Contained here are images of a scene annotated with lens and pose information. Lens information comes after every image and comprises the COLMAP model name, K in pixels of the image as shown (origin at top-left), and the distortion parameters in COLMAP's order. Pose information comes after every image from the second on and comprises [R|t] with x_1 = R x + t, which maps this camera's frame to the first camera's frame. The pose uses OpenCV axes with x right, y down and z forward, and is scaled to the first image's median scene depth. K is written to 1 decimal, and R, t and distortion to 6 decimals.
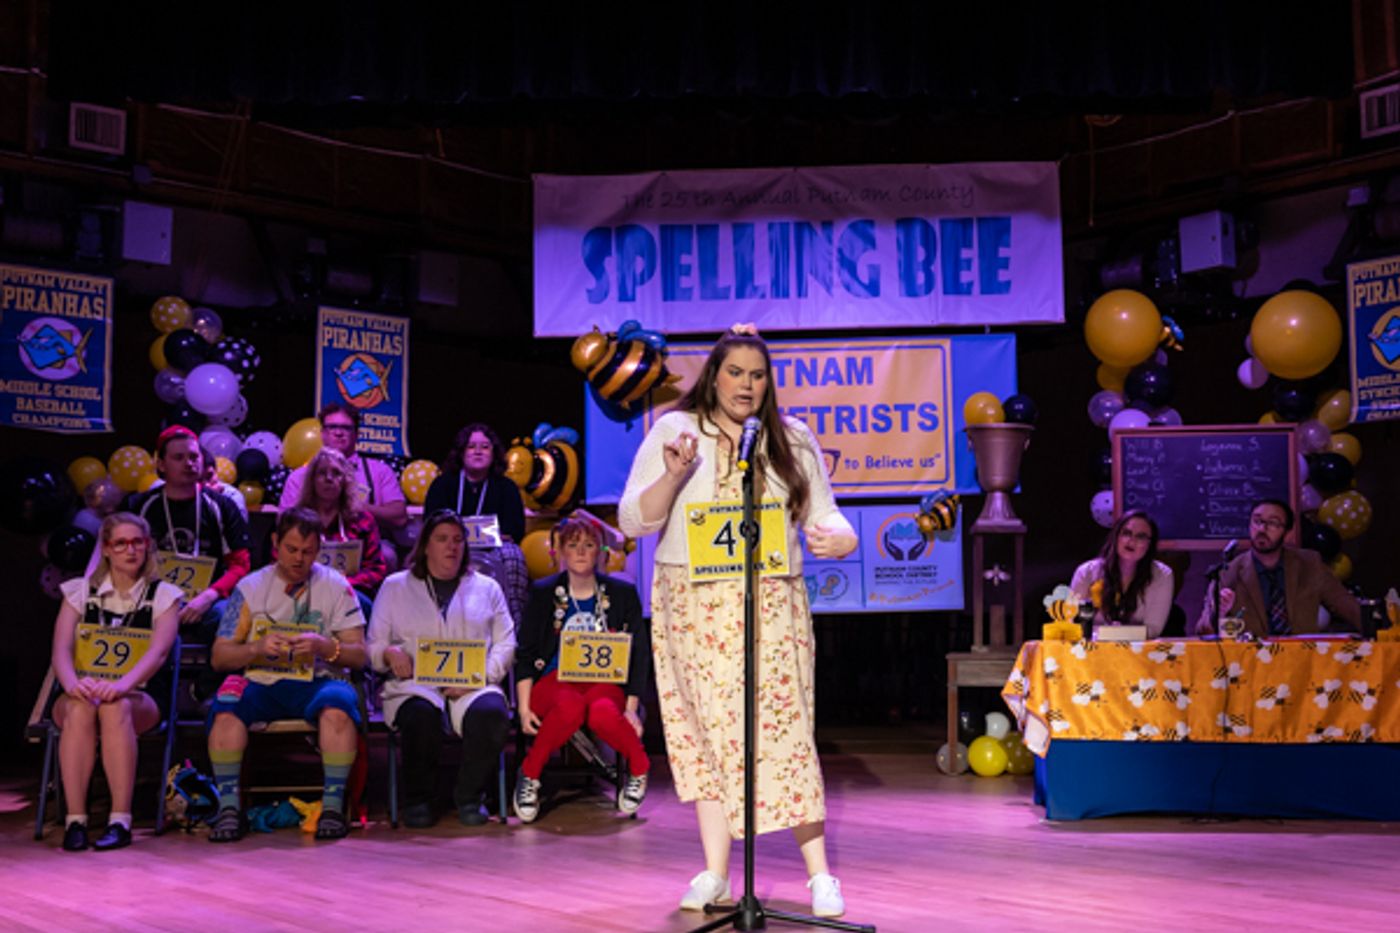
lens RADIAL K [[1595.4, 0, 793.7], [0, 1595.4, 532.8], [0, 0, 1]] dist [-0.030679, 0.000000]
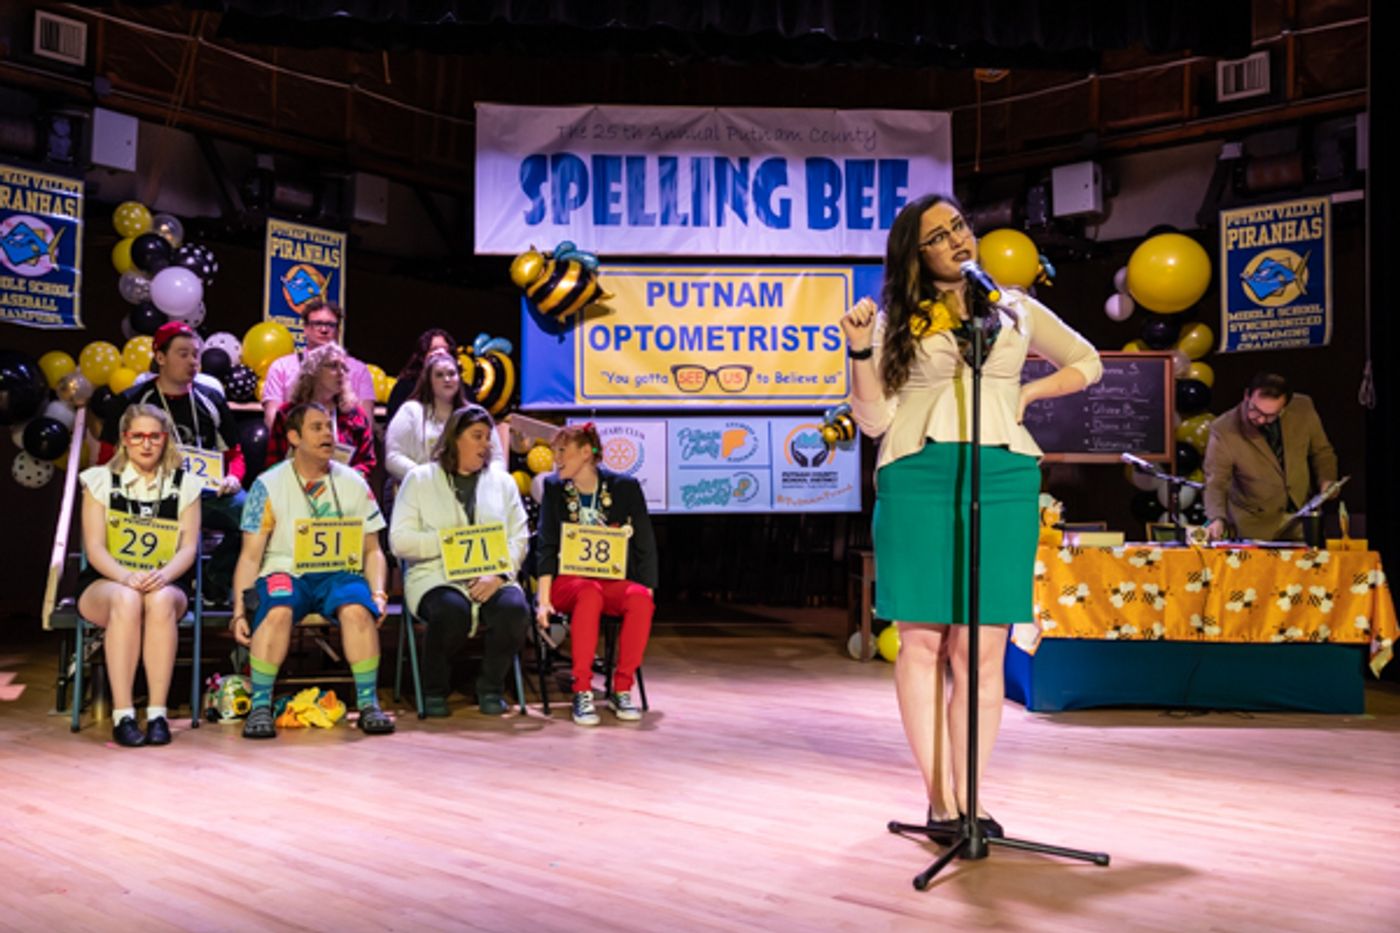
lens RADIAL K [[1306.0, 0, 634.7], [0, 1306.0, 470.6], [0, 0, 1]] dist [-0.013706, 0.000000]
pose [[0.996374, 0.020351, 0.082617, -0.126527], [-0.022093, 0.999551, 0.020228, 0.004292], [-0.082169, -0.021980, 0.996376, 0.104427]]
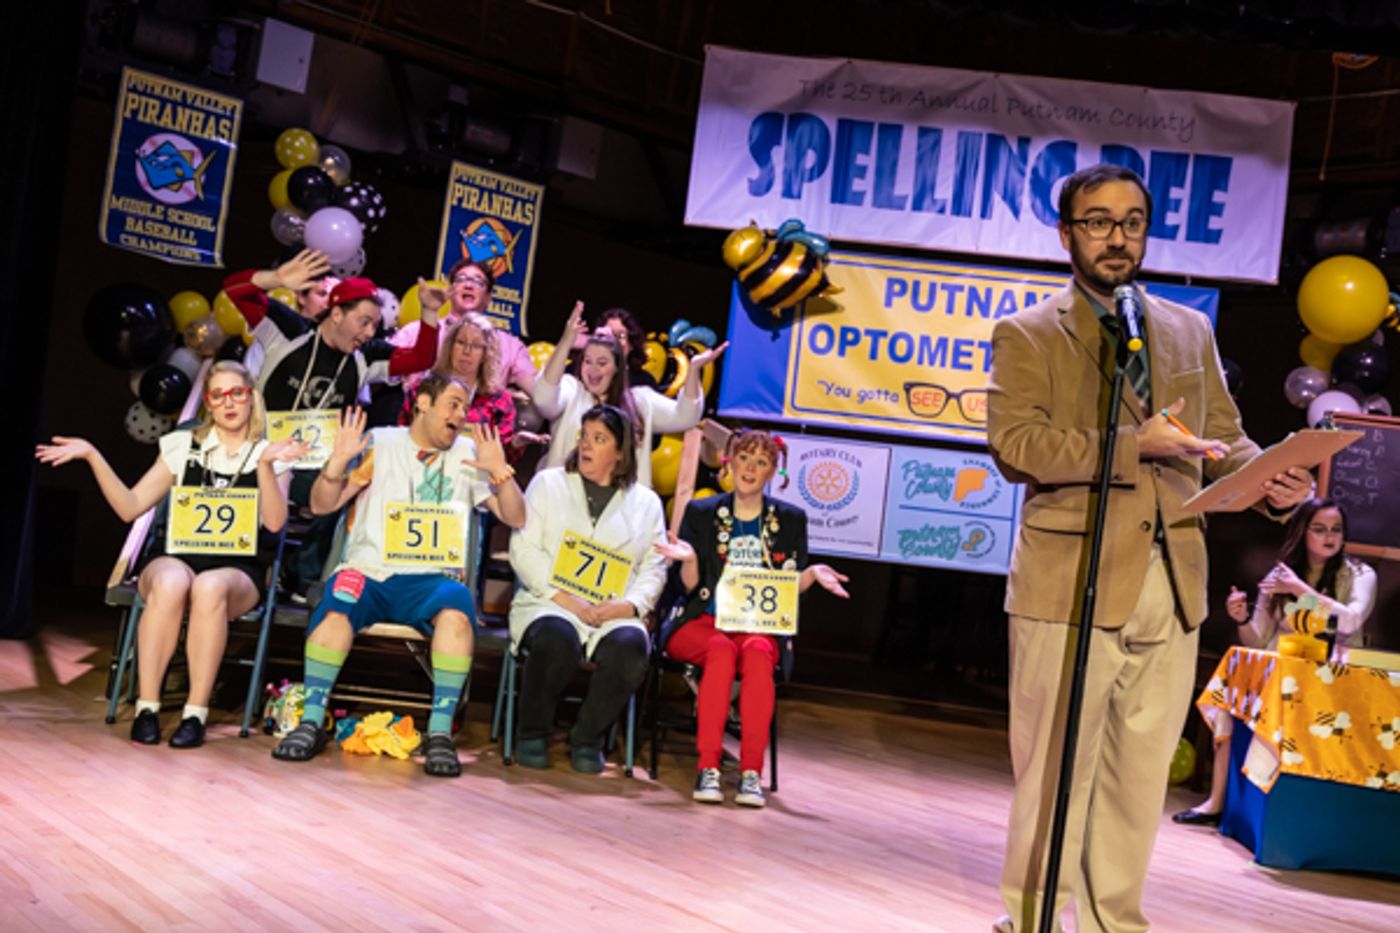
lens RADIAL K [[1595.4, 0, 712.8], [0, 1595.4, 475.6], [0, 0, 1]] dist [-0.030679, 0.000000]
pose [[0.988710, 0.136281, -0.062295, -0.071809], [-0.135236, 0.990597, 0.020724, -0.002222], [0.064534, -0.012066, 0.997843, 0.096952]]
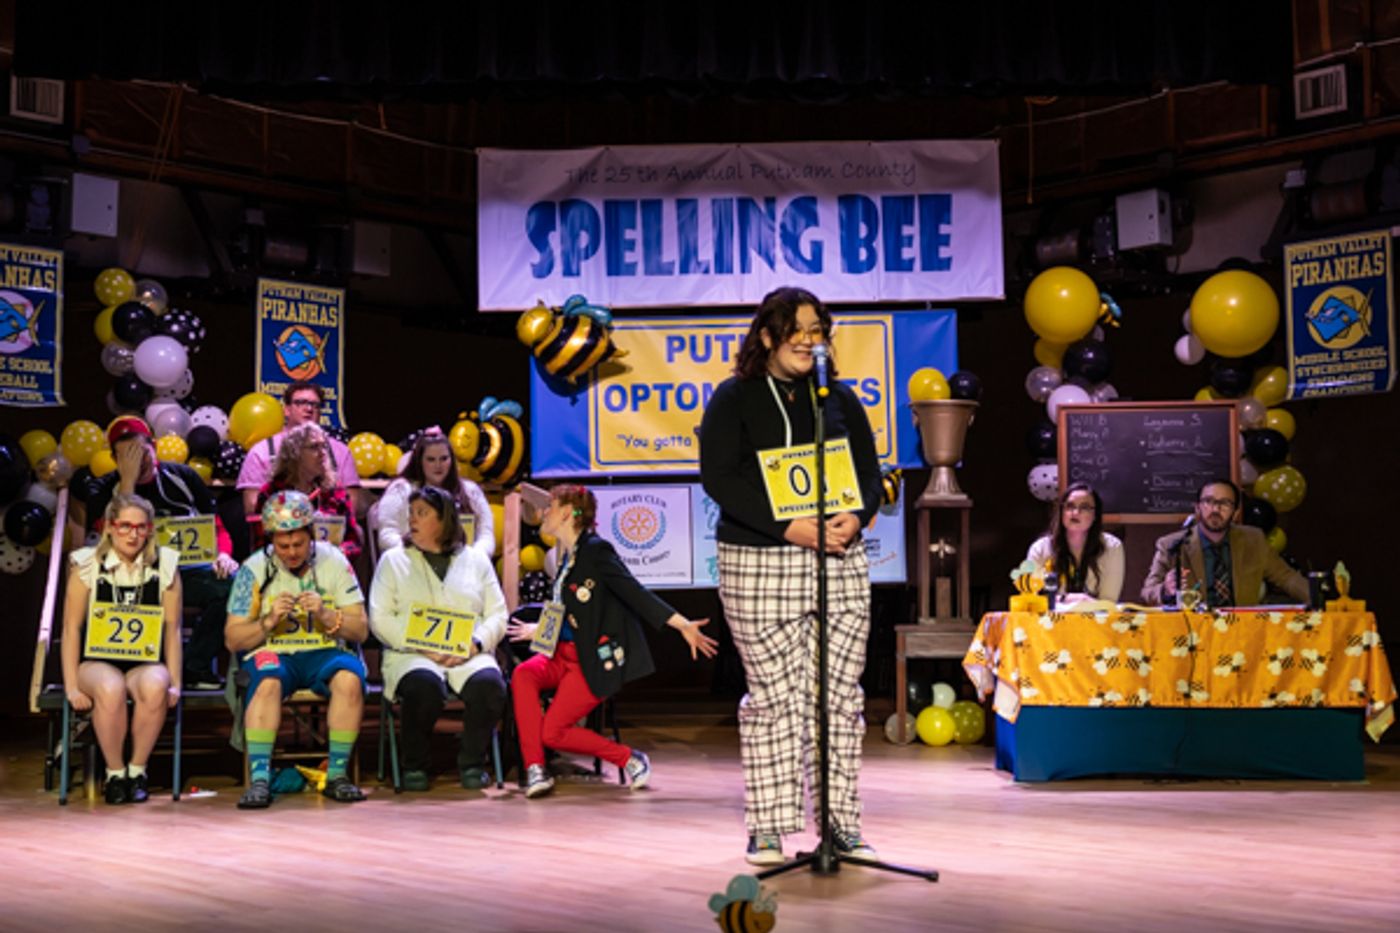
lens RADIAL K [[1739.4, 0, 698.9], [0, 1739.4, 491.8], [0, 0, 1]] dist [-0.017419, 0.000000]
pose [[0.999431, 0.000925, 0.033730, -0.062080], [-0.000780, 0.999990, -0.004300, -0.004448], [-0.033733, 0.004271, 0.999422, -0.098690]]
